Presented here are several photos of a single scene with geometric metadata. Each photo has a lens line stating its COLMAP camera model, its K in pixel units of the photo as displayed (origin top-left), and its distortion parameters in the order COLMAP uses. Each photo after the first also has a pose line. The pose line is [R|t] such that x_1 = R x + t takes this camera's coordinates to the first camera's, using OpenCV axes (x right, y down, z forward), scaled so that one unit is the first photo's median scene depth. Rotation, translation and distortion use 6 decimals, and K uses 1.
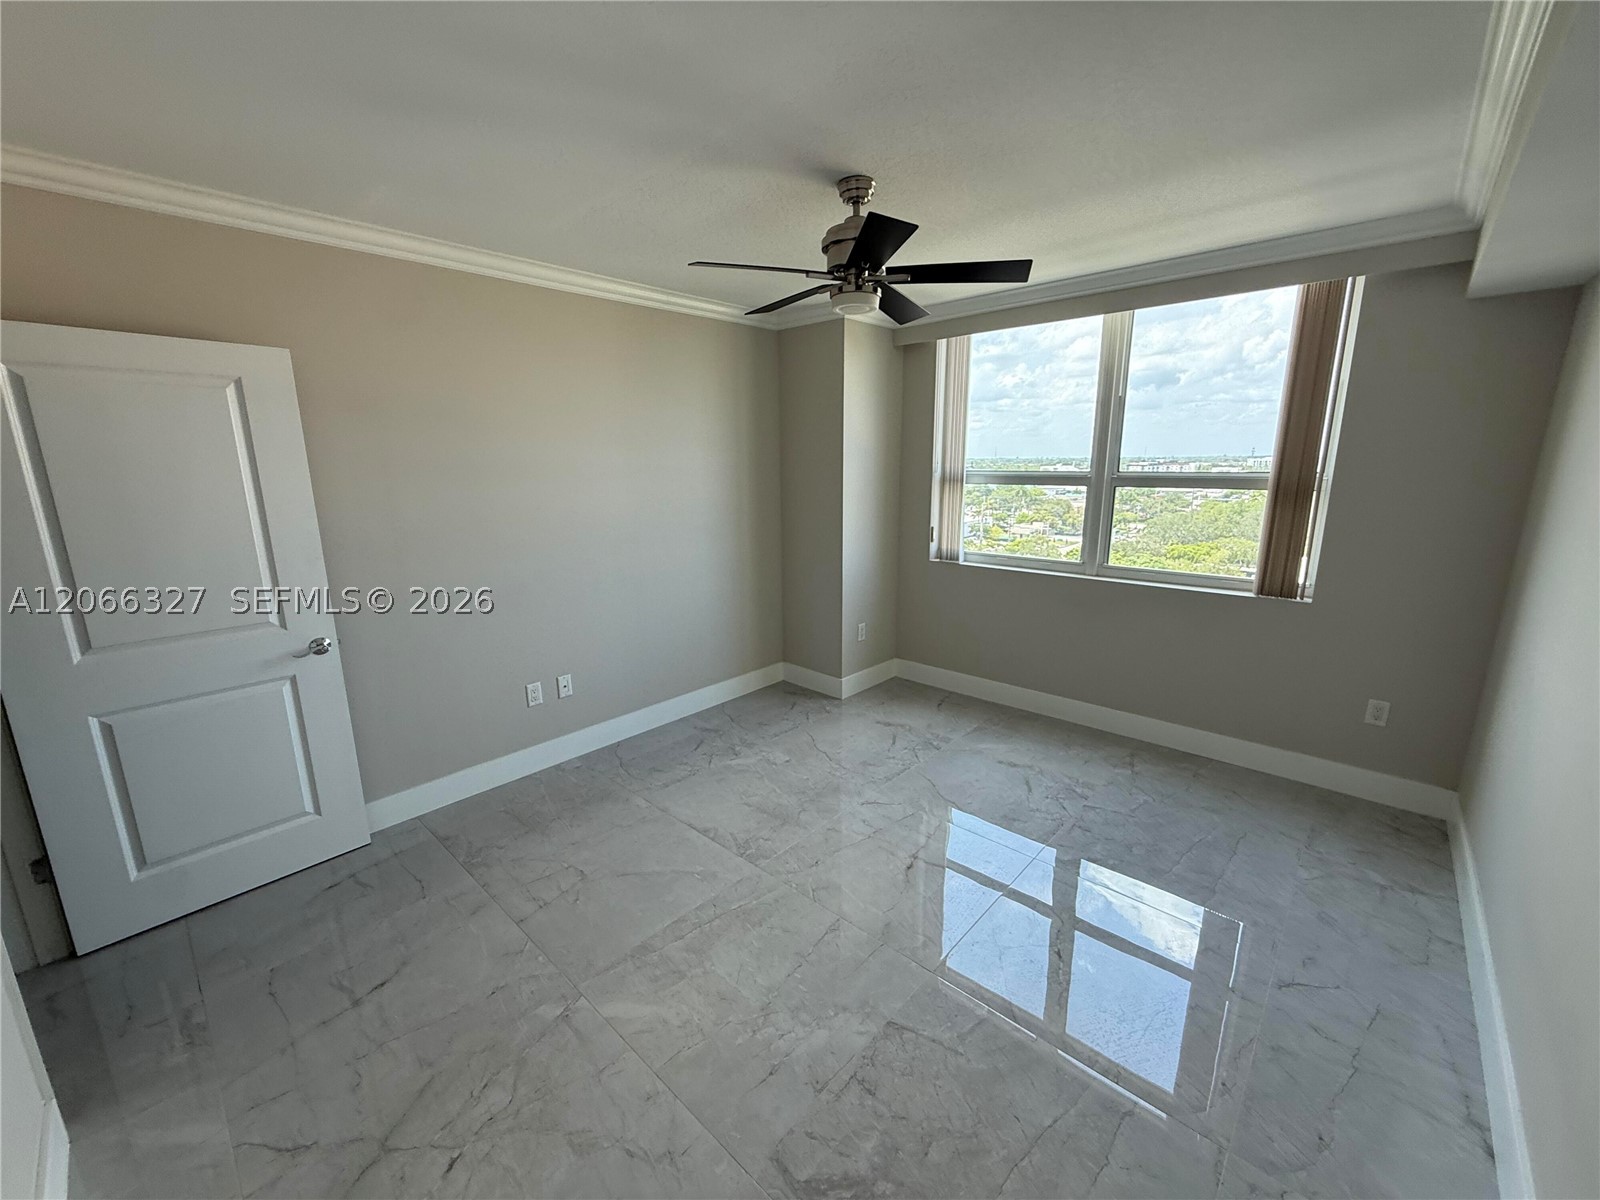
lens RADIAL K [[636.9, 0, 794.6], [0, 636.9, 601.2], [0, 0, 1]] dist [-0.001145, 0.000153]
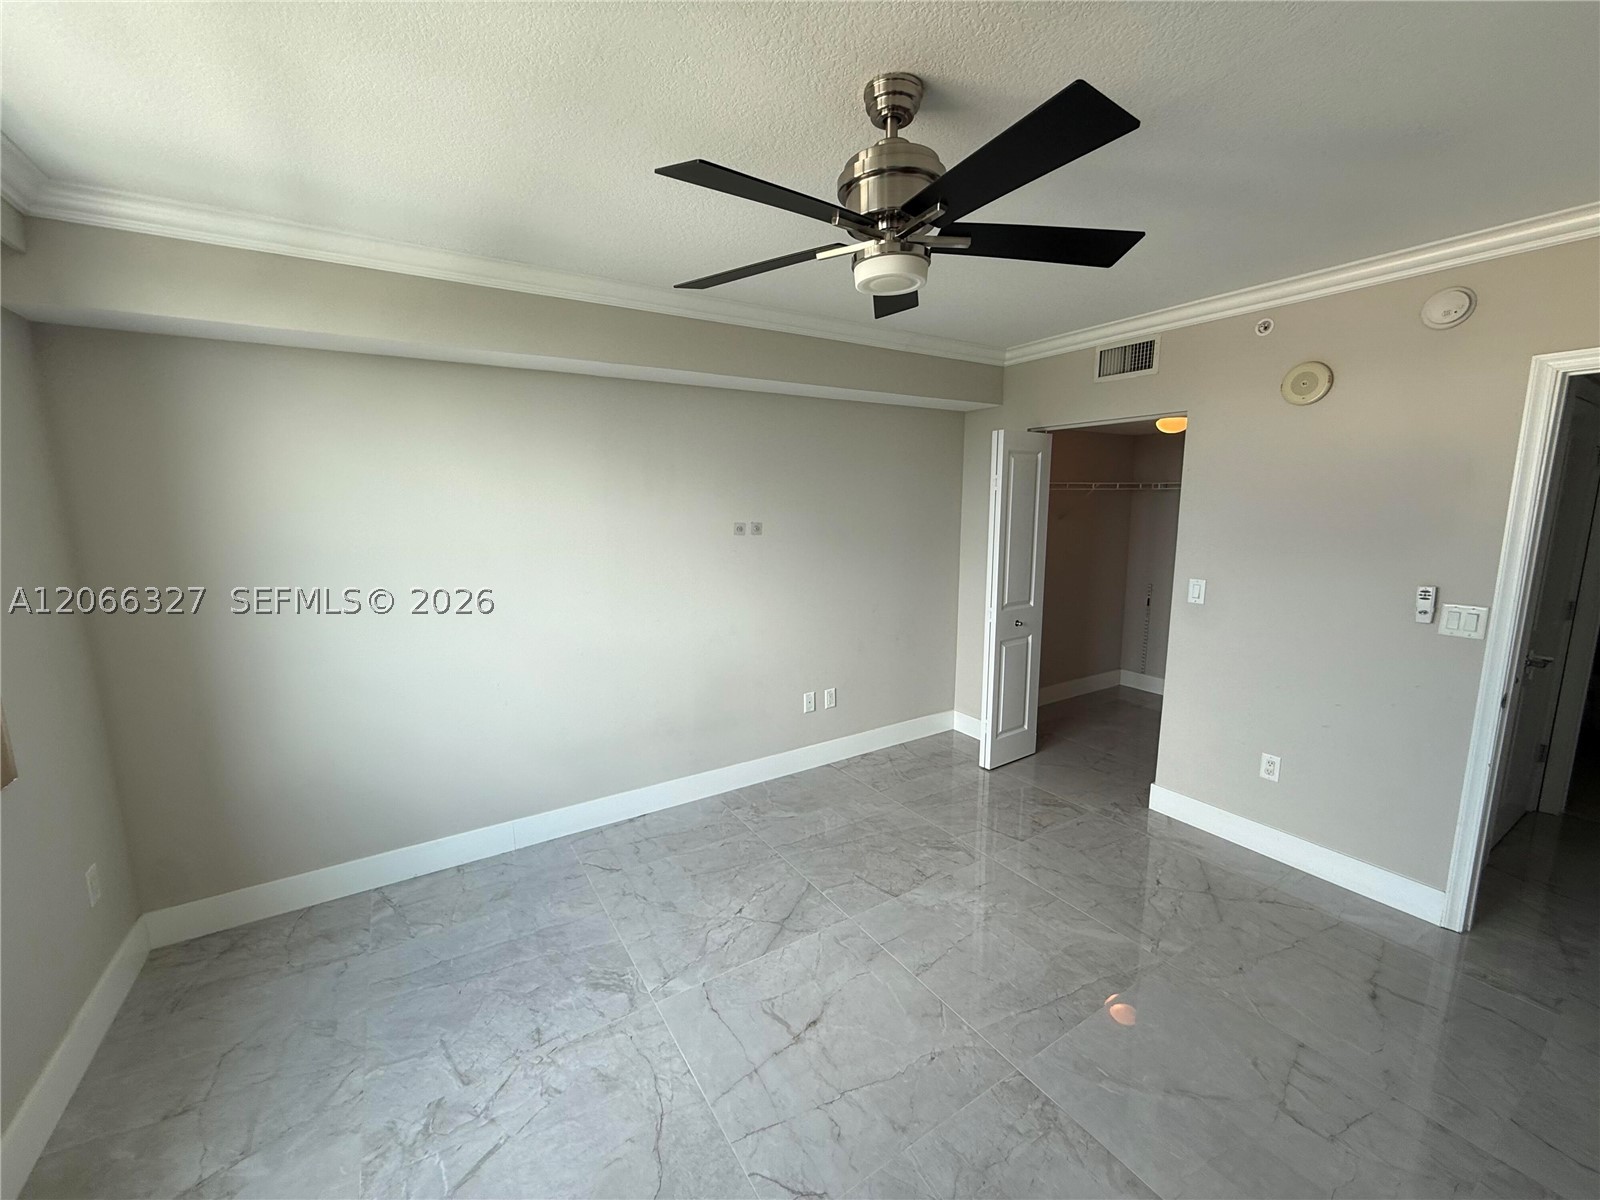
lens RADIAL K [[636.9, 0, 794.6], [0, 636.9, 601.2], [0, 0, 1]] dist [-0.001145, 0.000153]
pose [[-0.966180, -0.022449, 0.256889, 0.011574], [0.073723, 0.930577, 0.358597, -0.340884], [-0.247105, 0.365407, -0.897450, 1.480583]]
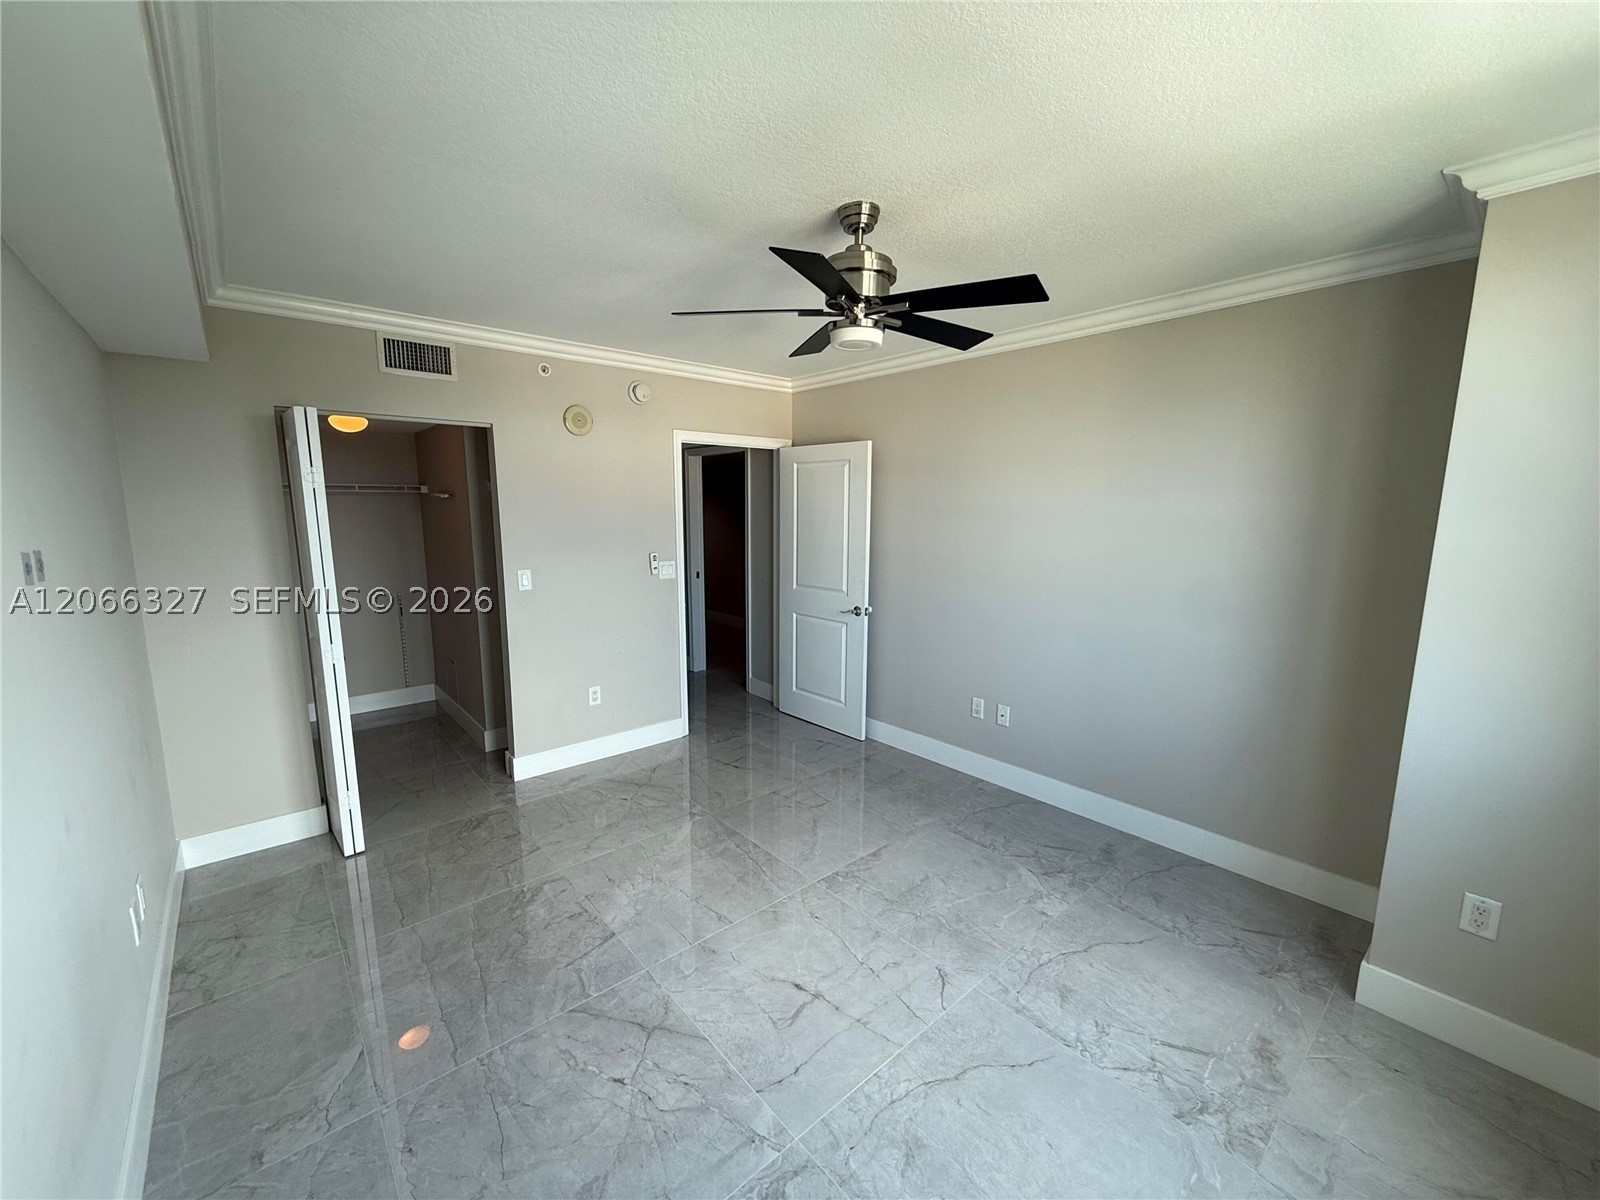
lens RADIAL K [[636.9, 0, 794.6], [0, 636.9, 601.2], [0, 0, 1]] dist [-0.001145, 0.000153]
pose [[-0.107464, 0.162389, -0.980858, 0.901549], [-0.218523, 0.958587, 0.182643, -0.219177], [0.969897, 0.233967, -0.067528, 0.908825]]
